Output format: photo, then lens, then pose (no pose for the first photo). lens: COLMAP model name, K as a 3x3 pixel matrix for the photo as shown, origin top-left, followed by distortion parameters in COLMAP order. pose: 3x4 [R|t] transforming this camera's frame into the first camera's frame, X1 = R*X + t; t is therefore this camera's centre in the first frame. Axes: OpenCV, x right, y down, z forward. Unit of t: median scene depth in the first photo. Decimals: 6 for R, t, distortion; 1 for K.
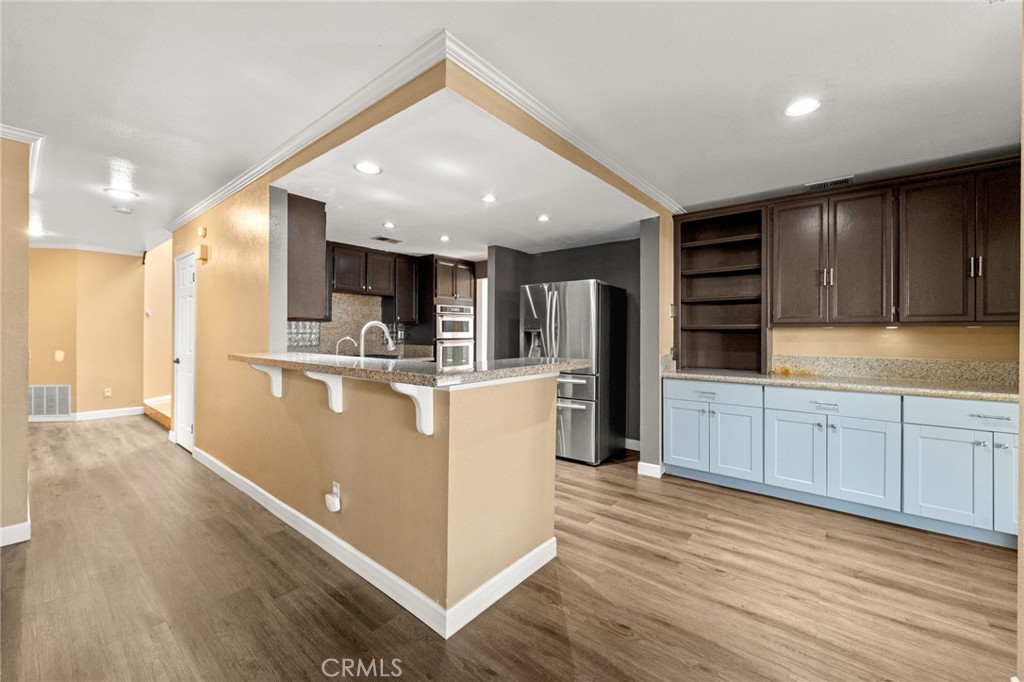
lens RADIAL K [[406.7, 0, 512.3], [0, 406.7, 334.9], [0, 0, 1]] dist [-0.001543, 0.000804]
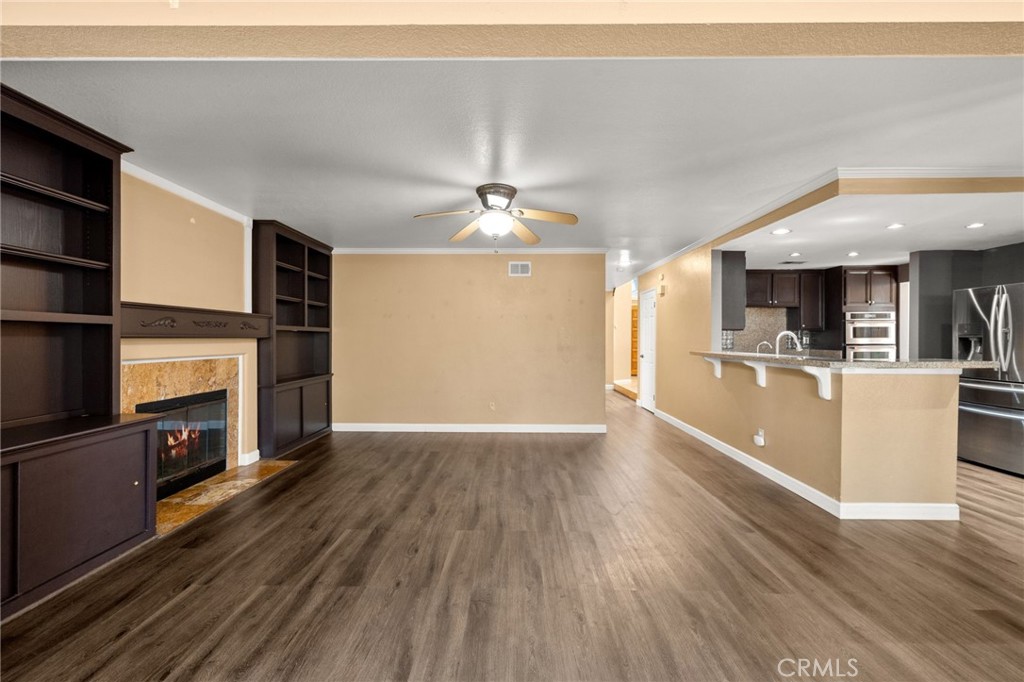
lens RADIAL K [[406.7, 0, 508.3], [0, 406.7, 335.8], [0, 0, 1]] dist [-0.001543, 0.000804]
pose [[0.623792, -0.005988, -0.781567, 0.112709], [-0.002772, 0.999947, -0.009873, 0.000191], [0.781585, 0.008325, 0.623743, -0.427254]]
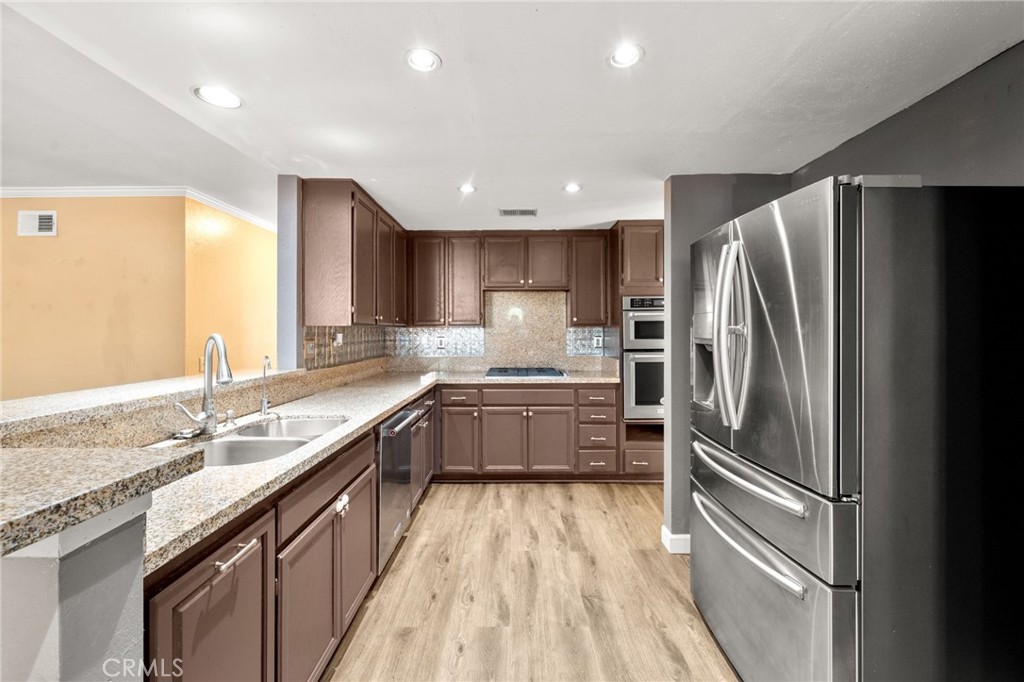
lens RADIAL K [[406.7, 0, 511.3], [0, 406.7, 331.6], [0, 0, 1]] dist [-0.001543, 0.000804]
pose [[0.625421, -0.006409, -0.780261, 0.247661], [0.001722, 0.999975, -0.006833, -0.017543], [0.780286, 0.002930, 0.625416, 0.541306]]
